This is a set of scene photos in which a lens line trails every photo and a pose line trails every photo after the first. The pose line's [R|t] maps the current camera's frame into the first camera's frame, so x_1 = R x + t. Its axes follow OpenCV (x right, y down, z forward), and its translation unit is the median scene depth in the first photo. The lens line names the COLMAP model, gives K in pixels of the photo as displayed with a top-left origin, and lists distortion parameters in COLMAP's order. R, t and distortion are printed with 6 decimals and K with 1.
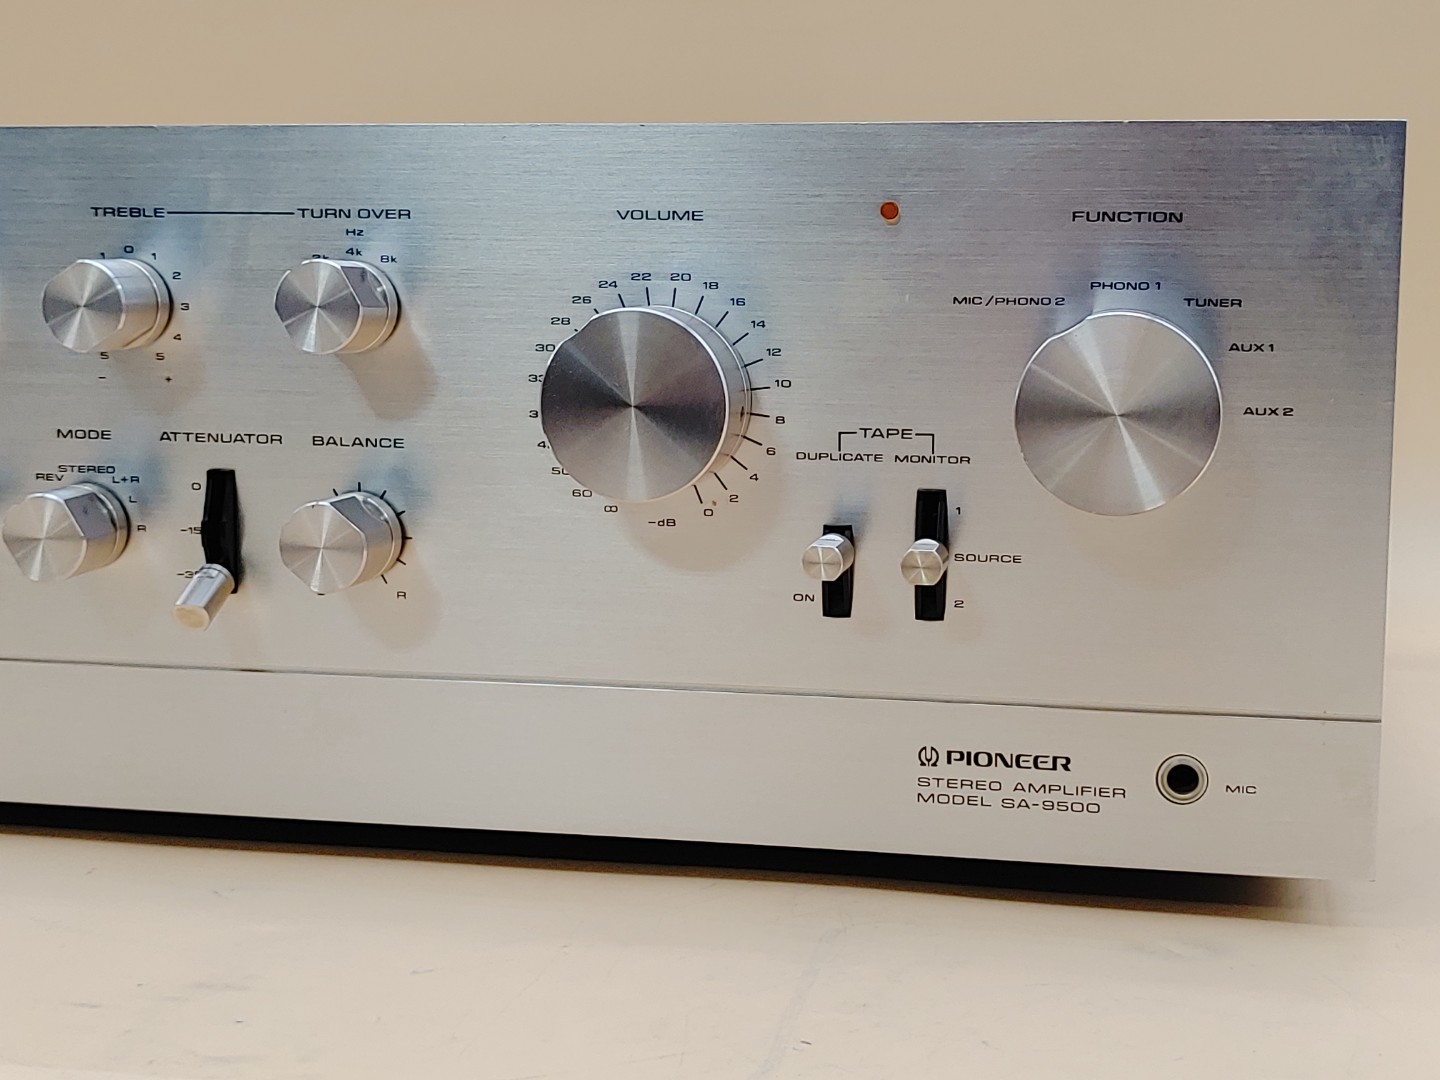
lens RADIAL K [[2145.8, 0, 720.0], [0, 2145.8, 540.0], [0, 0, 1]] dist [0.248782, -1.186443]
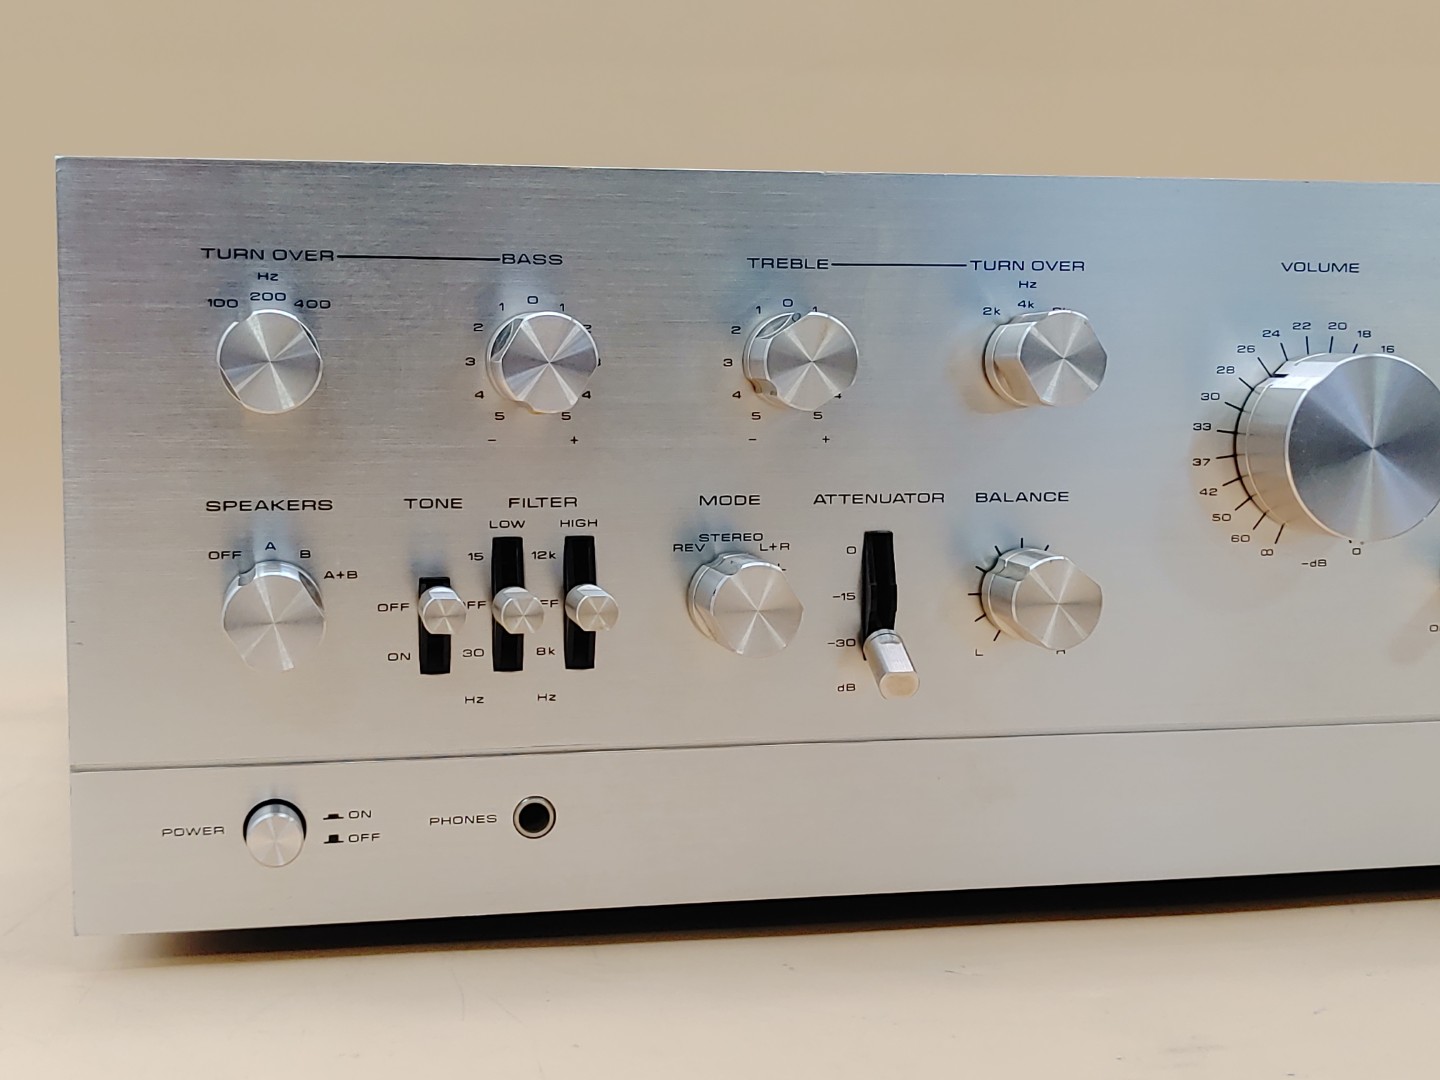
lens RADIAL K [[2219.6, 0, 720.0], [0, 2219.6, 540.0], [0, 0, 1]] dist [0.105924, -0.074801]
pose [[0.909256, -0.043595, 0.413948, -0.703733], [0.052010, 0.998605, -0.009074, -0.023588], [-0.412975, 0.029780, 0.910255, 0.136055]]
